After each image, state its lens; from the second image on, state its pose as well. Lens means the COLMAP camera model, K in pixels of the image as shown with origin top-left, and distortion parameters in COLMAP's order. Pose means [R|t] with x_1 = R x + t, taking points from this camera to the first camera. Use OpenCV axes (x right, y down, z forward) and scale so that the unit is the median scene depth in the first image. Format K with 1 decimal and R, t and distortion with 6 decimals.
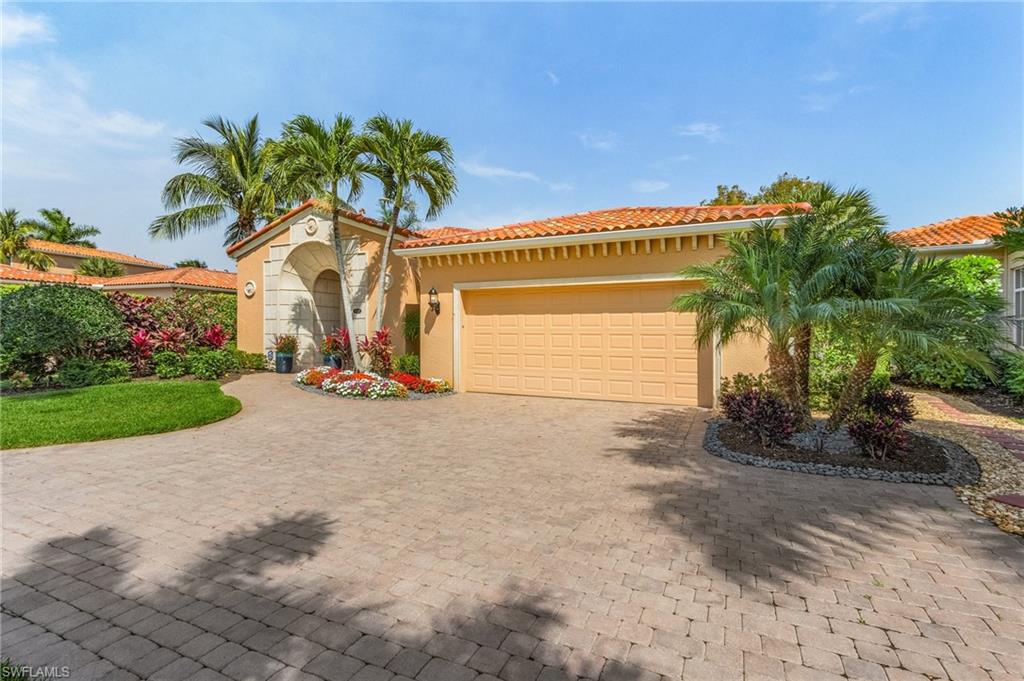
lens RADIAL K [[478.2, 0, 514.4], [0, 478.2, 346.1], [0, 0, 1]] dist [0.003773, 0.001487]
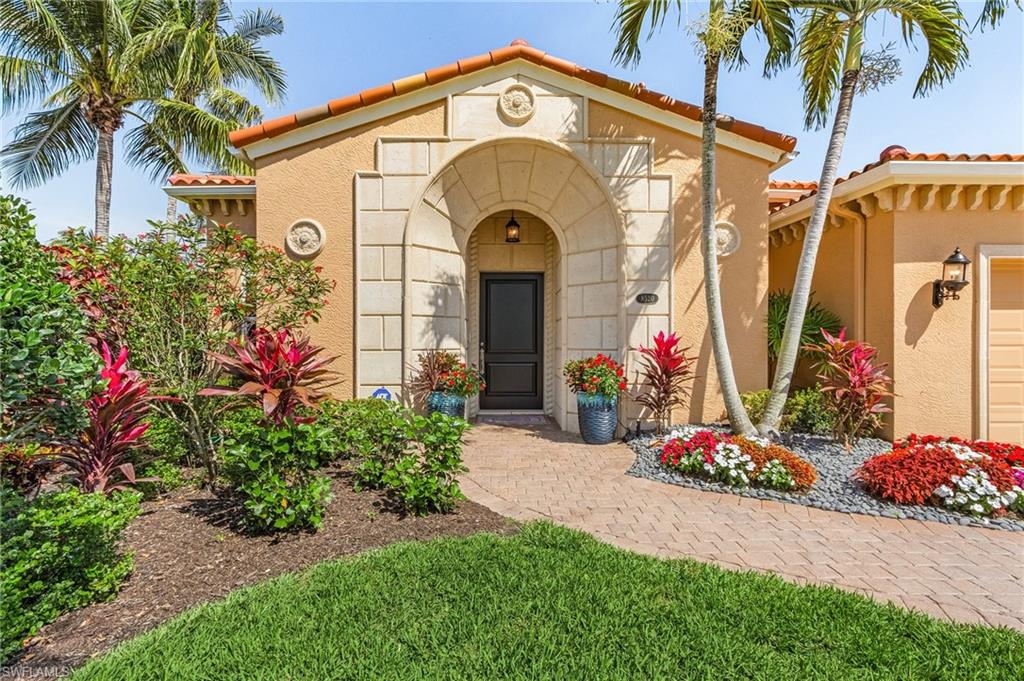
lens RADIAL K [[478.2, 0, 511.9], [0, 478.2, 351.2], [0, 0, 1]] dist [0.003773, 0.001487]
pose [[0.900137, -0.015214, 0.435341, -0.634823], [0.016881, 0.999858, 0.000039, -0.023246], [-0.435279, 0.007314, 0.900266, 0.617602]]
